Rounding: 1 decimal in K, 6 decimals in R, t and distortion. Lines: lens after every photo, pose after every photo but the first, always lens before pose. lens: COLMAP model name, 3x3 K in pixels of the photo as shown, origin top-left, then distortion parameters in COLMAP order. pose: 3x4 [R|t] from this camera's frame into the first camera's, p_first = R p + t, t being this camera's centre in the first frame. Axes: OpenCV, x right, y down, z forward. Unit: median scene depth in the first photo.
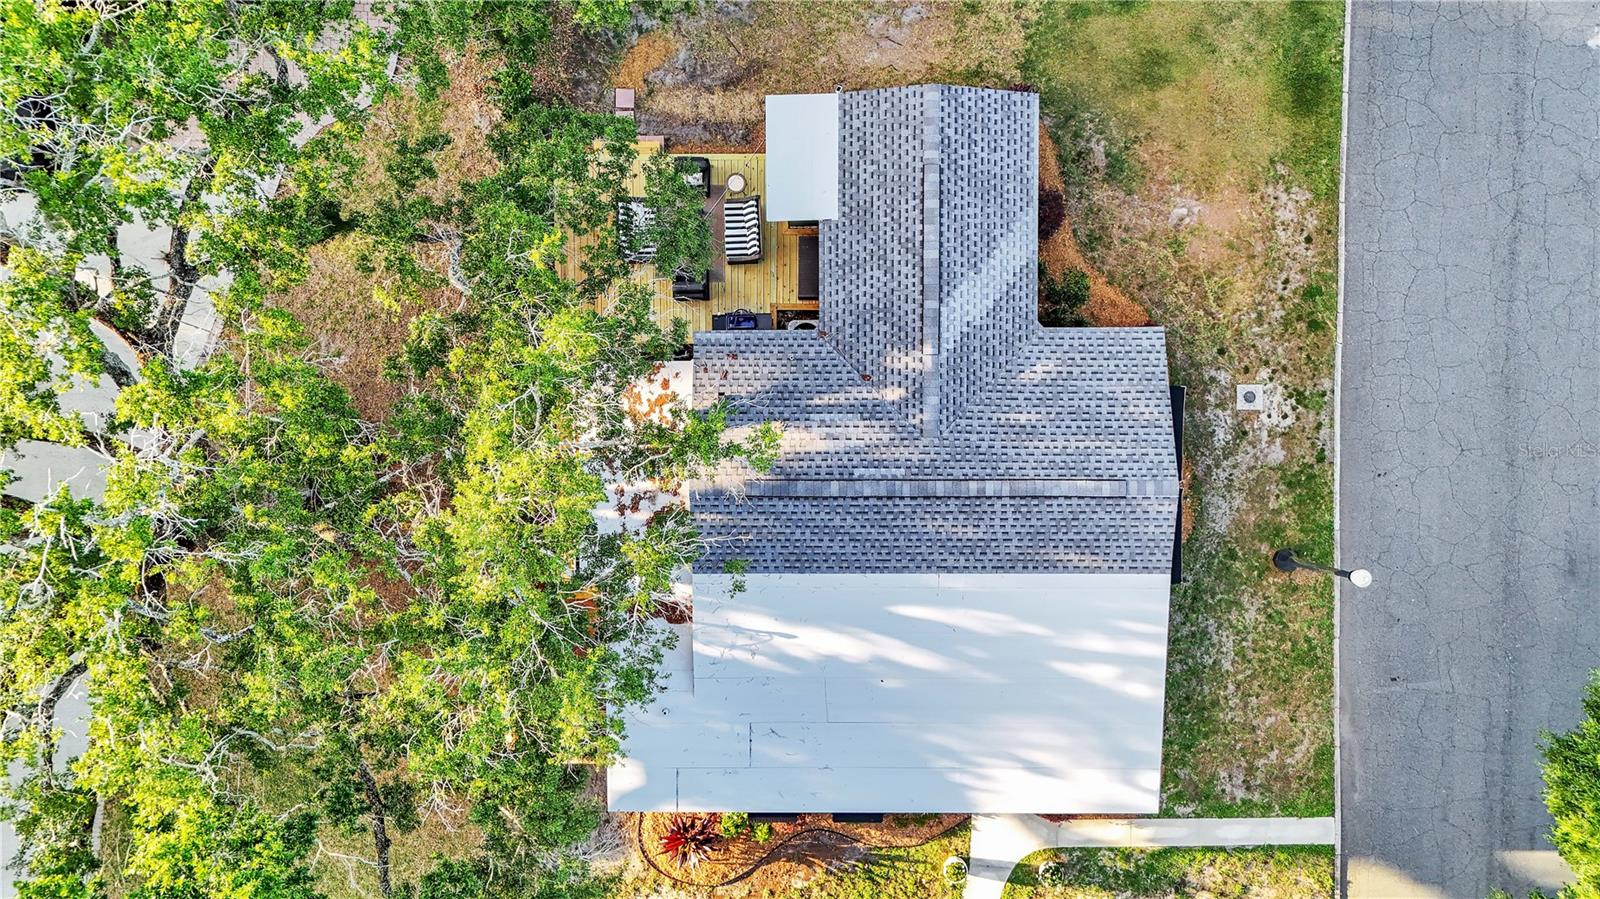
lens RADIAL K [[1178.8, 0, 797.7], [0, 1178.8, 448.7], [0, 0, 1]] dist [0.015612, -0.000131]
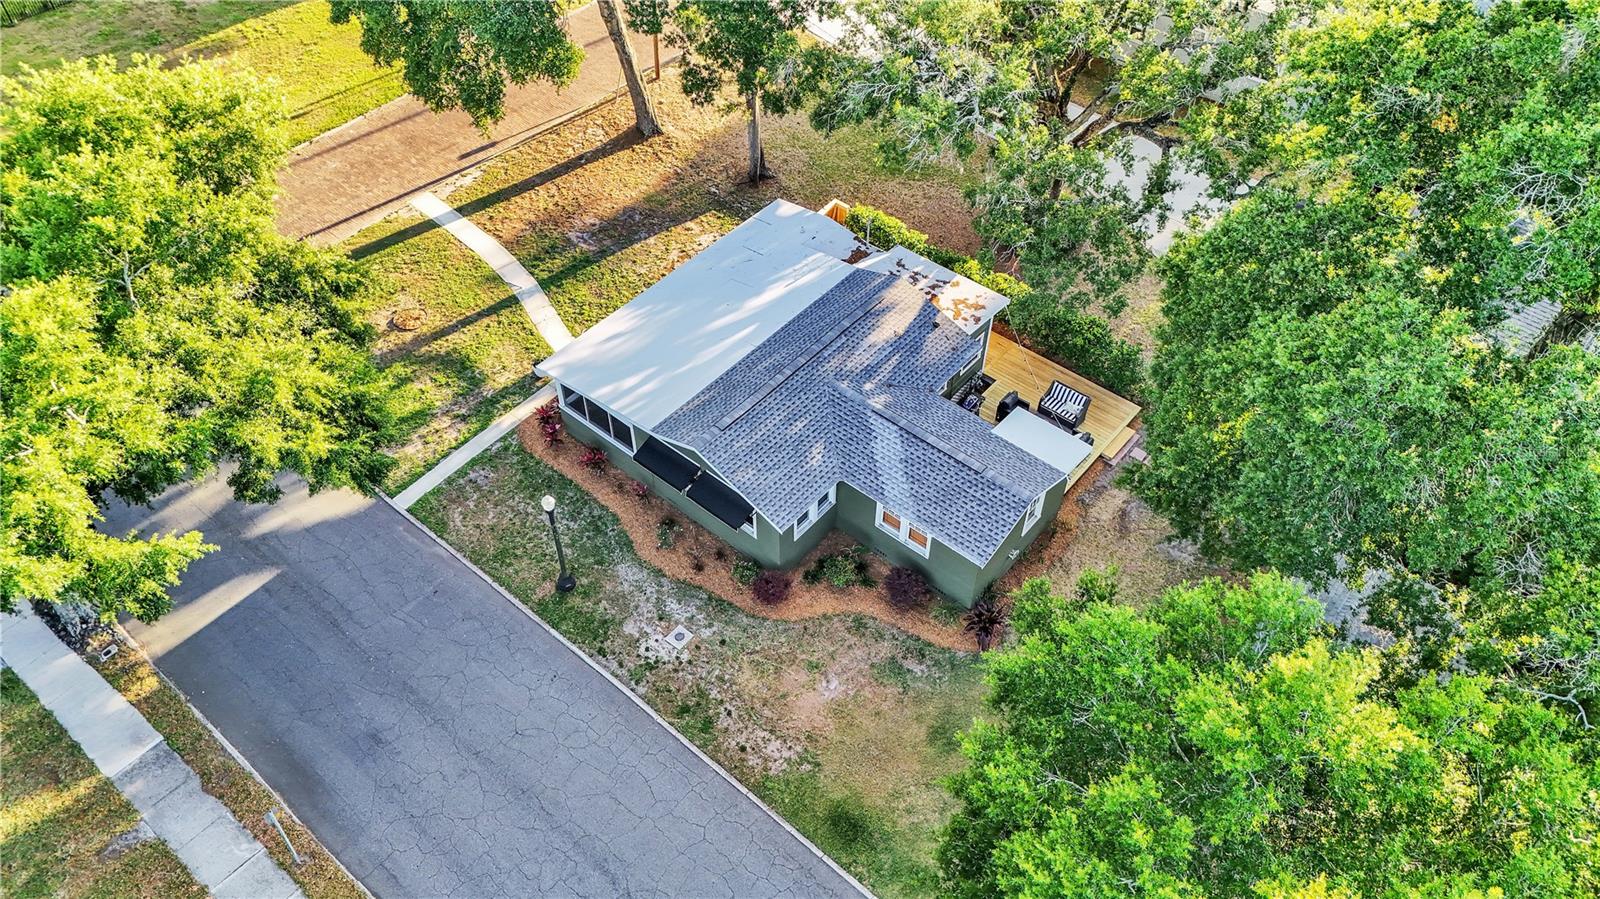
lens RADIAL K [[1178.8, 0, 801.2], [0, 1178.8, 452.4], [0, 0, 1]] dist [0.015612, -0.000131]
pose [[-0.644086, 0.572126, -0.507764, 0.807231], [-0.764903, -0.489278, 0.418963, -0.553844], [-0.008738, 0.658239, 0.752758, -0.040818]]
